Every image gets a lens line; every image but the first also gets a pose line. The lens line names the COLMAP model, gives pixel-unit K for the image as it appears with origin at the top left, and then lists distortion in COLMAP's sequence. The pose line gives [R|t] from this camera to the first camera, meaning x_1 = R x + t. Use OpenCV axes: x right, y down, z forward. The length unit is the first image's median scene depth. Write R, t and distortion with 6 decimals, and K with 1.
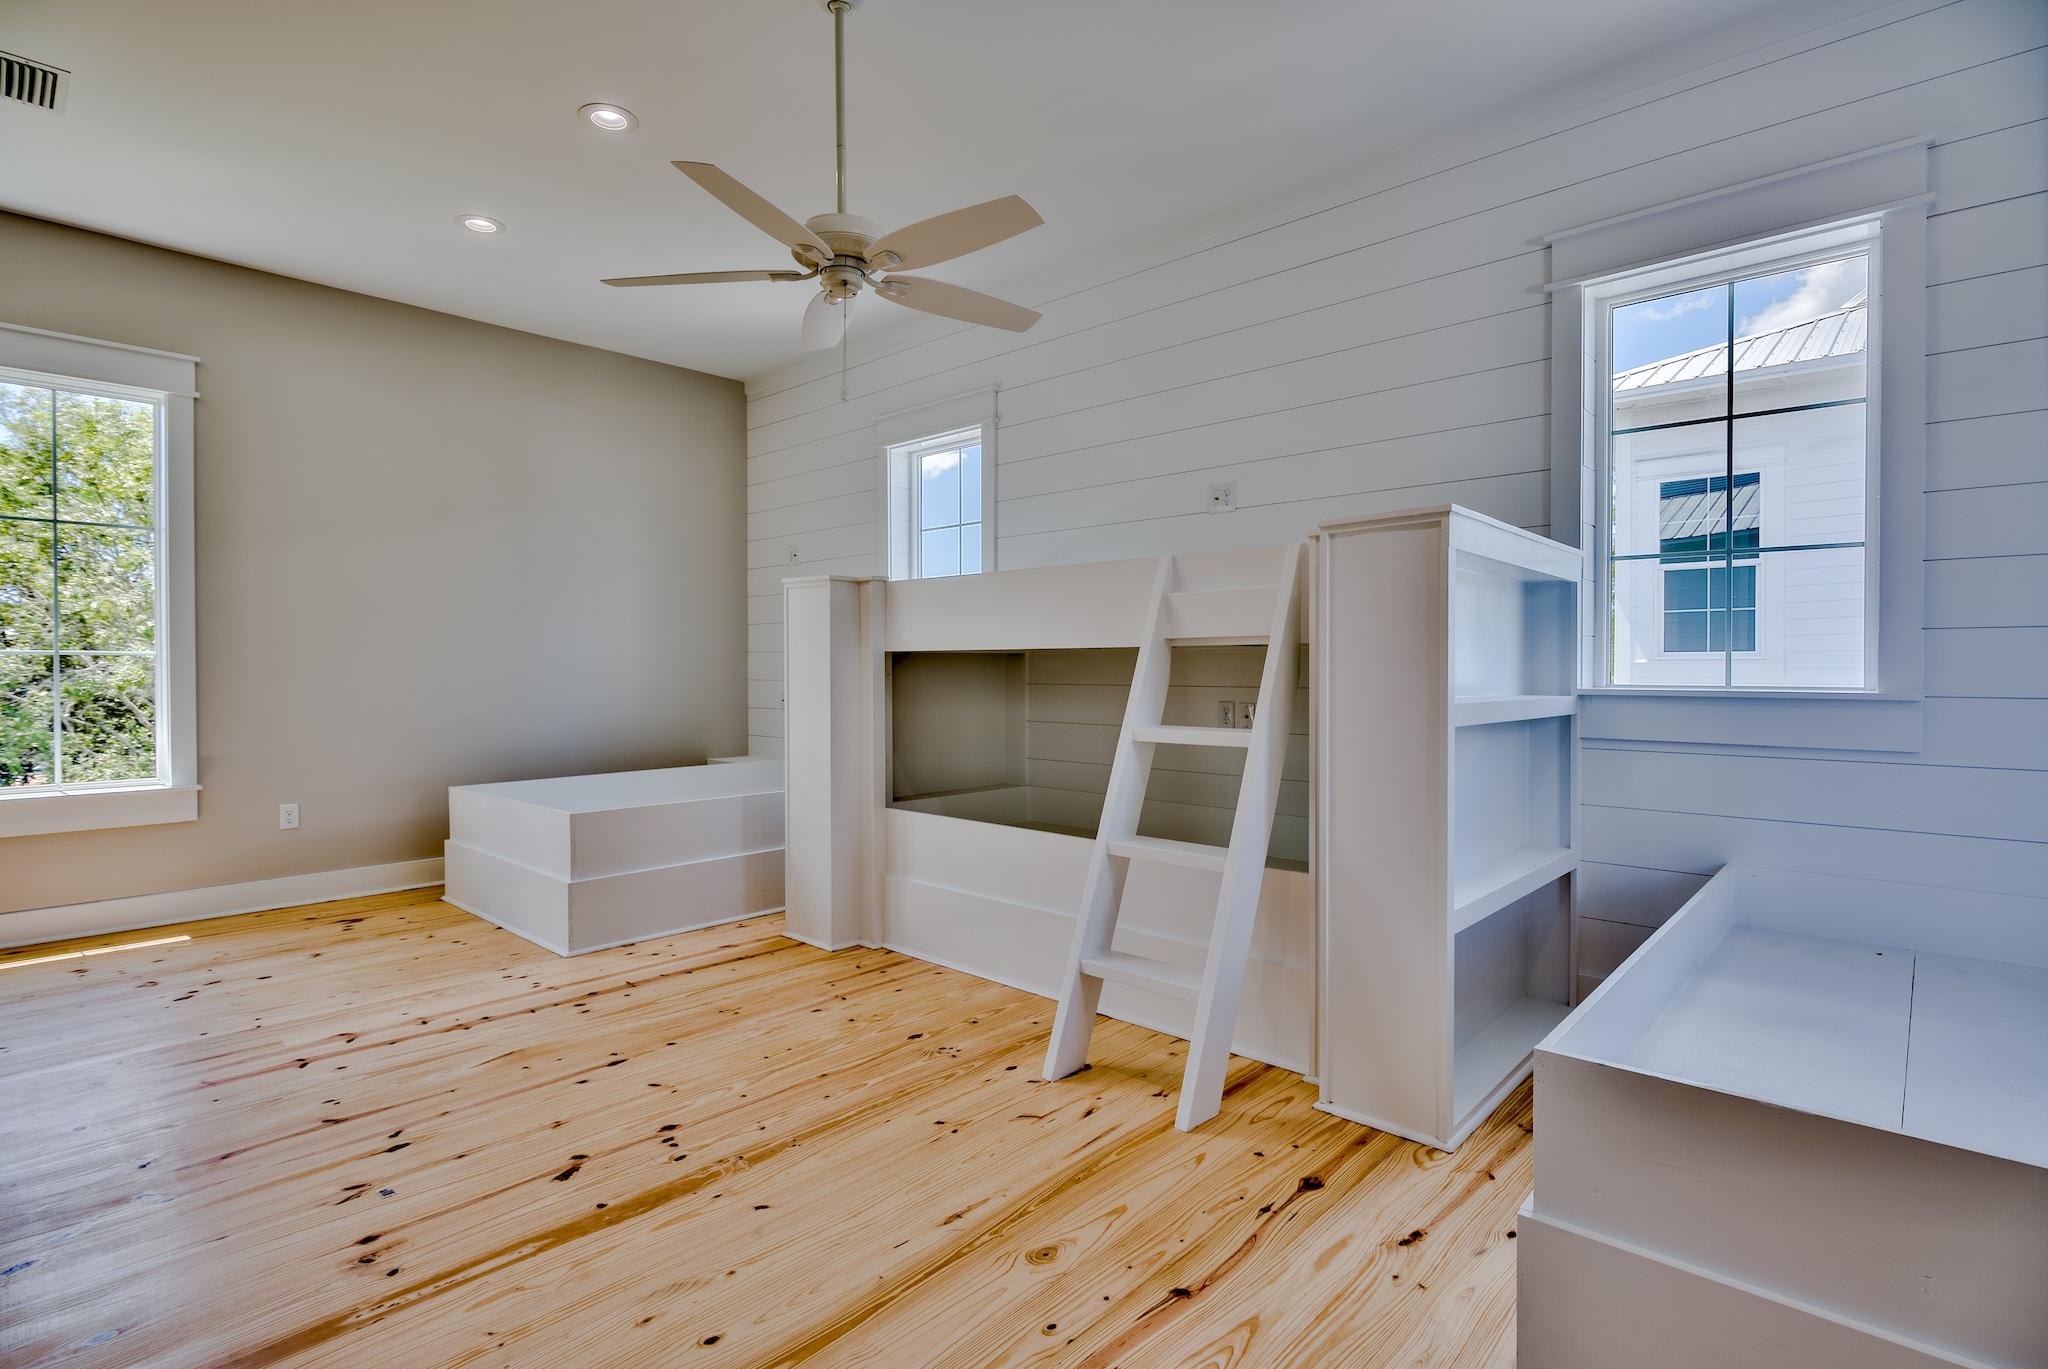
lens RADIAL K [[999.4, 0, 1024.5], [0, 999.4, 682.6], [0, 0, 1]] dist [-0.010017, 0.000109]
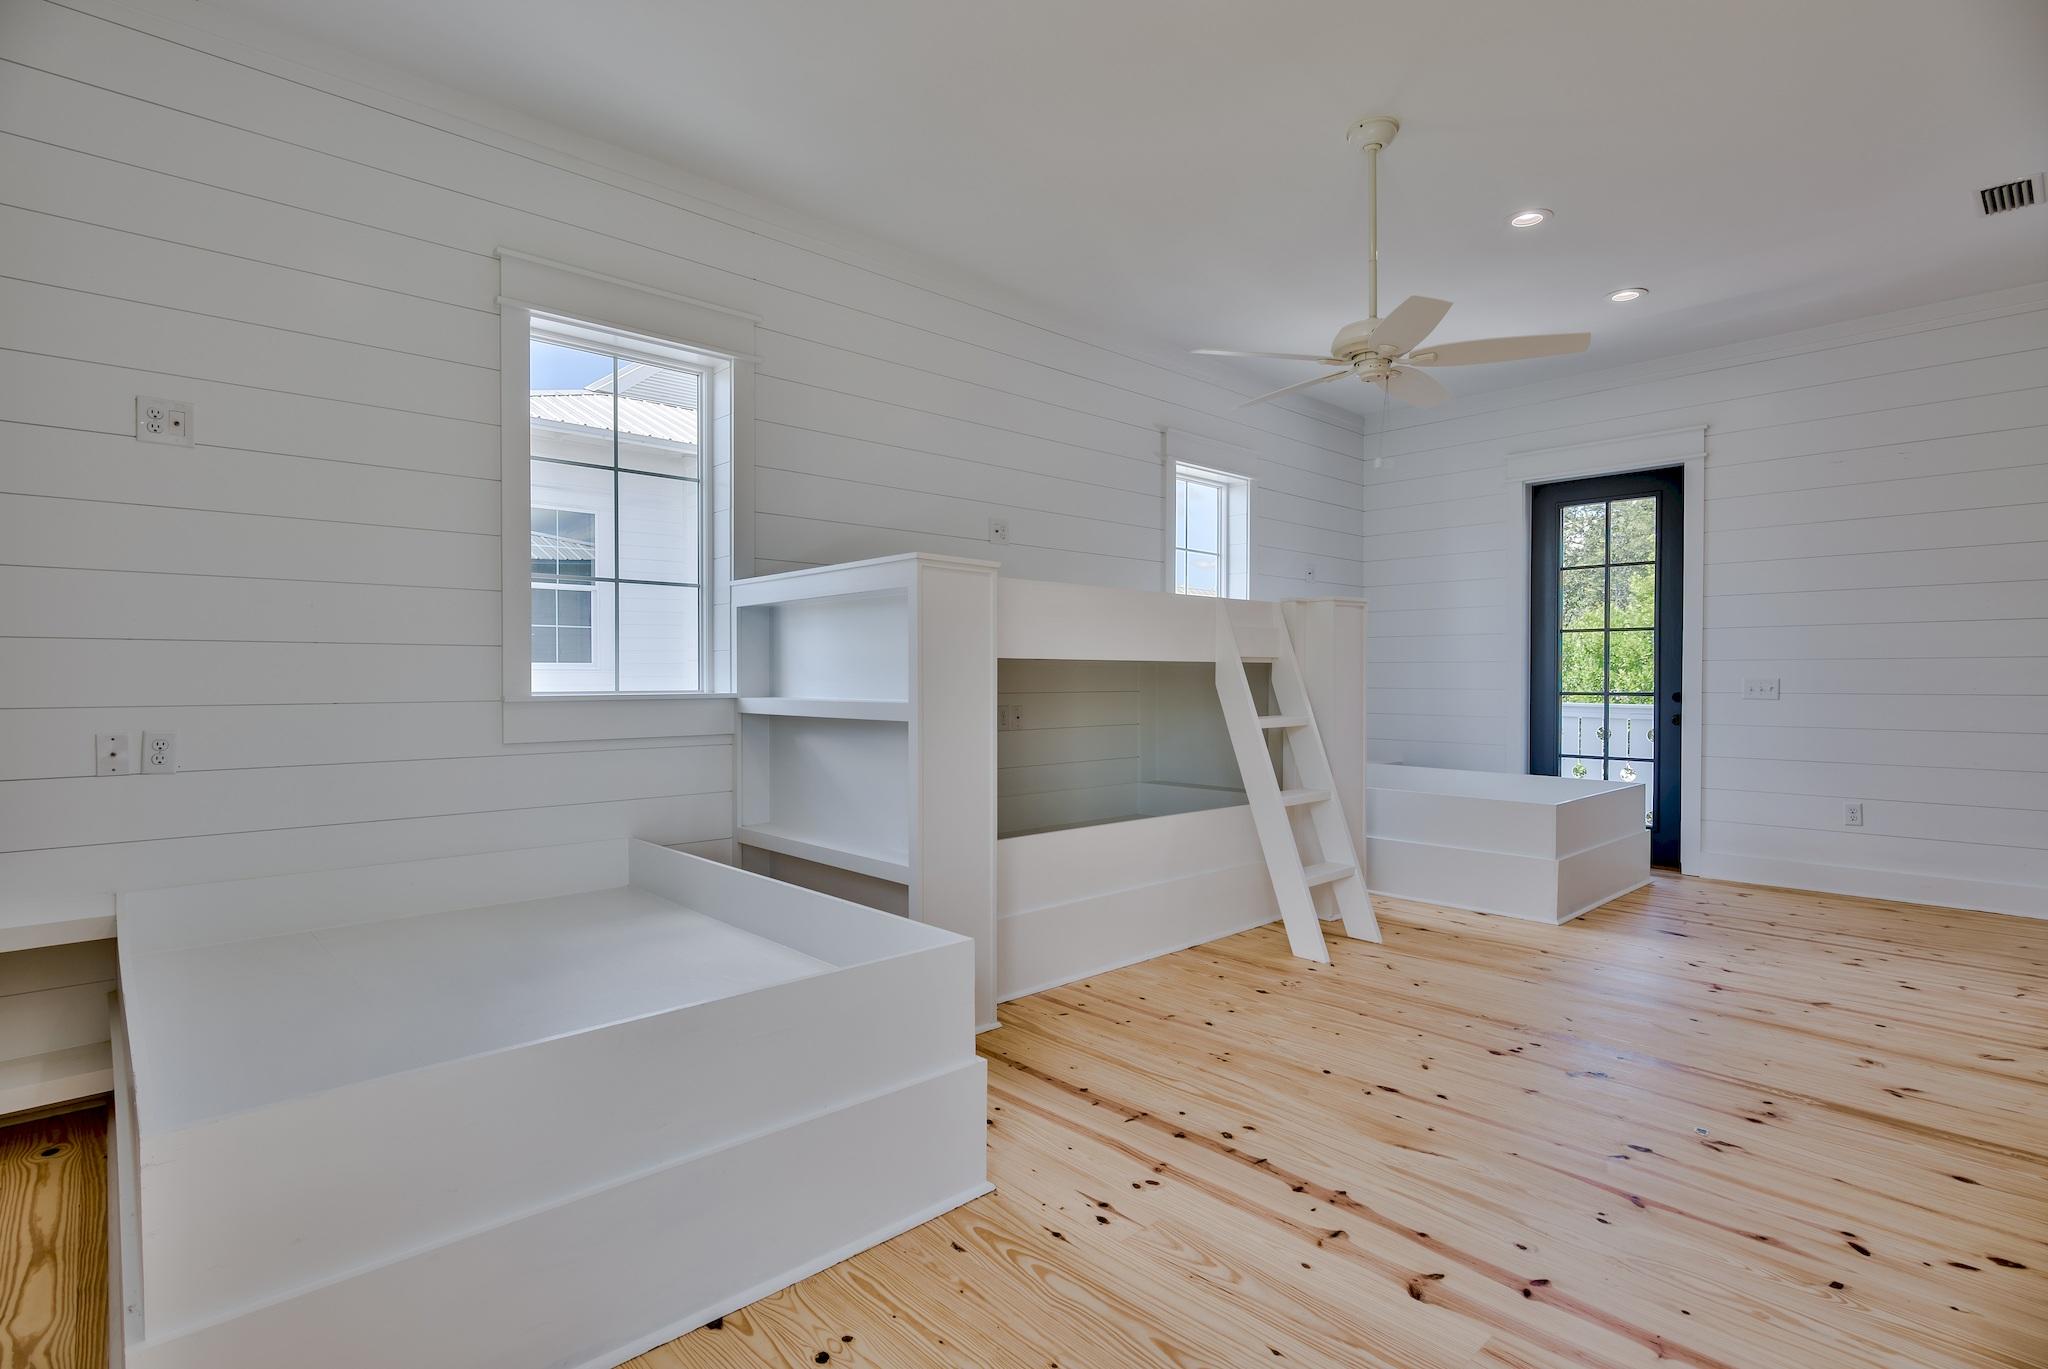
lens RADIAL K [[999.4, 0, 1025.2], [0, 999.4, 679.9], [0, 0, 1]] dist [-0.010017, 0.000109]
pose [[0.074026, -0.005156, 0.997243, -1.210000], [0.016667, 0.999853, 0.003932, -0.019277], [-0.997117, 0.016330, 0.074101, 1.105605]]
